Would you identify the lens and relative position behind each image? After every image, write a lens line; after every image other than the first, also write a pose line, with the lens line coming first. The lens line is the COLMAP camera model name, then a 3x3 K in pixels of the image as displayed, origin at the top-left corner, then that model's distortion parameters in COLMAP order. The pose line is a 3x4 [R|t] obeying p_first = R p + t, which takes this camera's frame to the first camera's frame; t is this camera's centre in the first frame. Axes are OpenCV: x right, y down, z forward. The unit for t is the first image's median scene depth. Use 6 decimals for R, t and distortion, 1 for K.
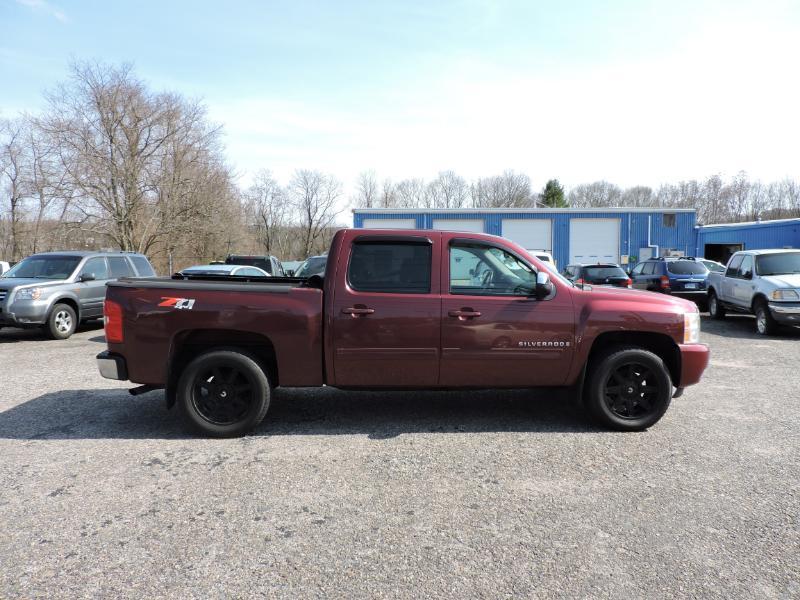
lens RADIAL K [[566.4, 0, 401.4], [0, 566.4, 302.1], [0, 0, 1]] dist [-0.016305, -0.003479]
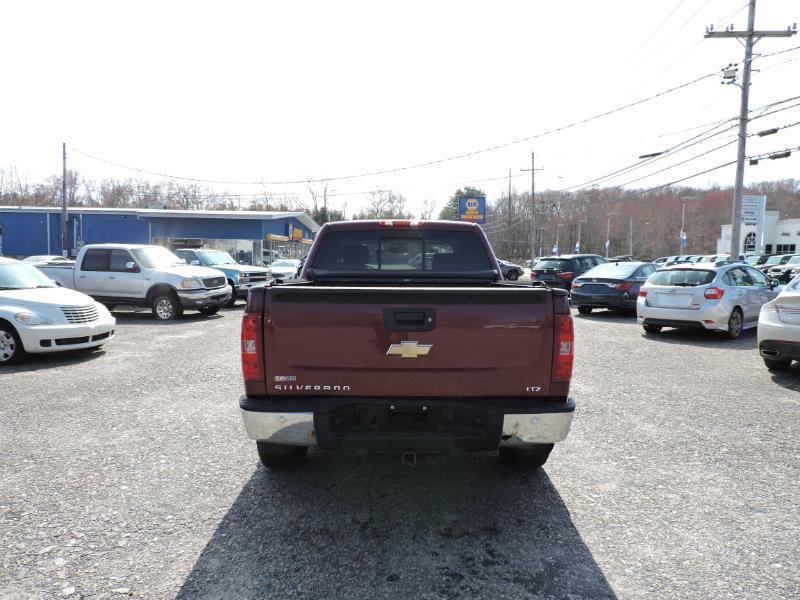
lens RADIAL K [[566.4, 0, 404.6], [0, 566.4, 296.4], [0, 0, 1]] dist [-0.016305, -0.003479]
pose [[0.051671, -0.063980, 0.996613, -0.131204], [0.062284, 0.996209, 0.060725, -0.008640], [-0.996720, 0.058936, 0.055460, 0.127710]]
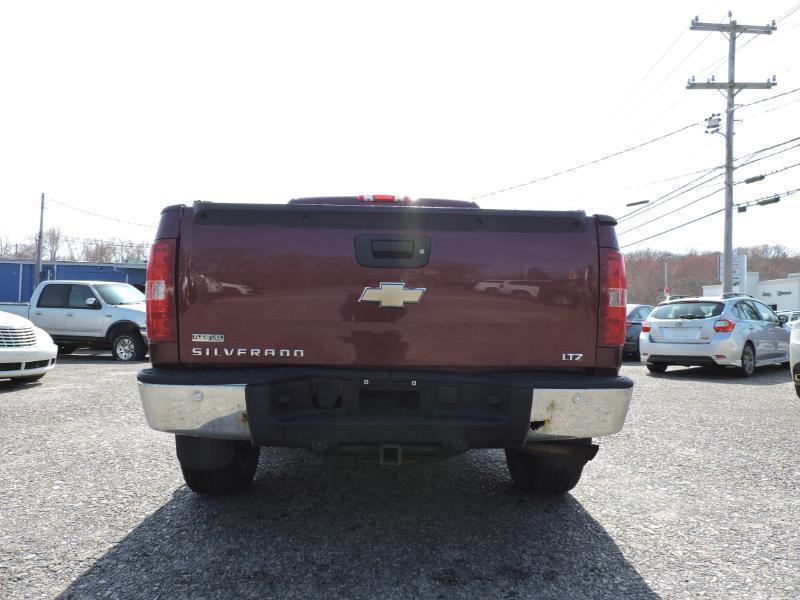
lens RADIAL K [[566.4, 0, 404.9], [0, 566.4, 297.1], [0, 0, 1]] dist [-0.016305, -0.003479]
pose [[0.023734, 0.045810, 0.998668, -0.109312], [0.057409, 0.997239, -0.047109, 0.004842], [-0.998069, 0.058451, 0.021039, 0.129336]]
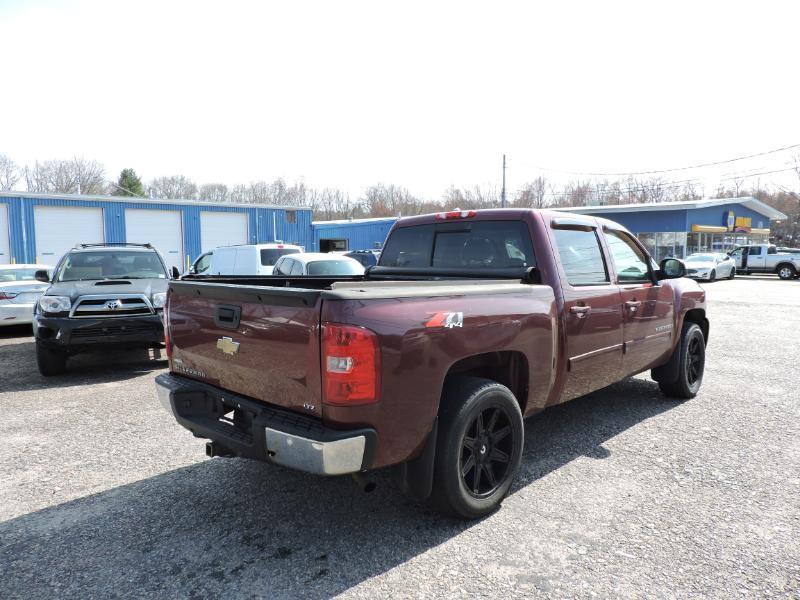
lens RADIAL K [[566.4, 0, 402.6], [0, 566.4, 299.3], [0, 0, 1]] dist [-0.016305, -0.003479]
pose [[0.743309, -0.058964, 0.666344, -0.092021], [0.056511, 0.998082, 0.025280, -0.004124], [-0.666556, 0.018865, 0.745216, 0.062950]]
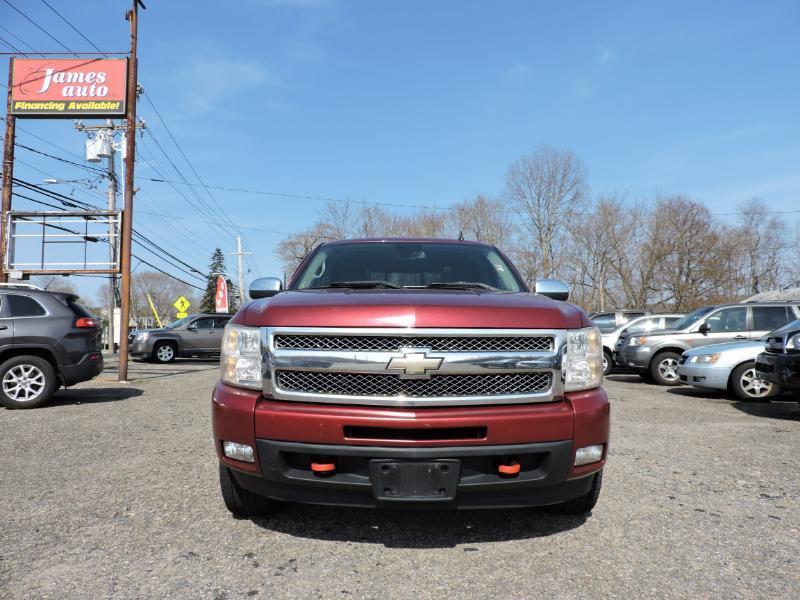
lens RADIAL K [[566.4, 0, 402.4], [0, 566.4, 297.9], [0, 0, 1]] dist [-0.016305, -0.003479]
pose [[-0.055347, -0.070233, -0.995994, 0.125443], [-0.071166, 0.995263, -0.066227, 0.001974], [0.995928, 0.067216, -0.060083, 0.142644]]
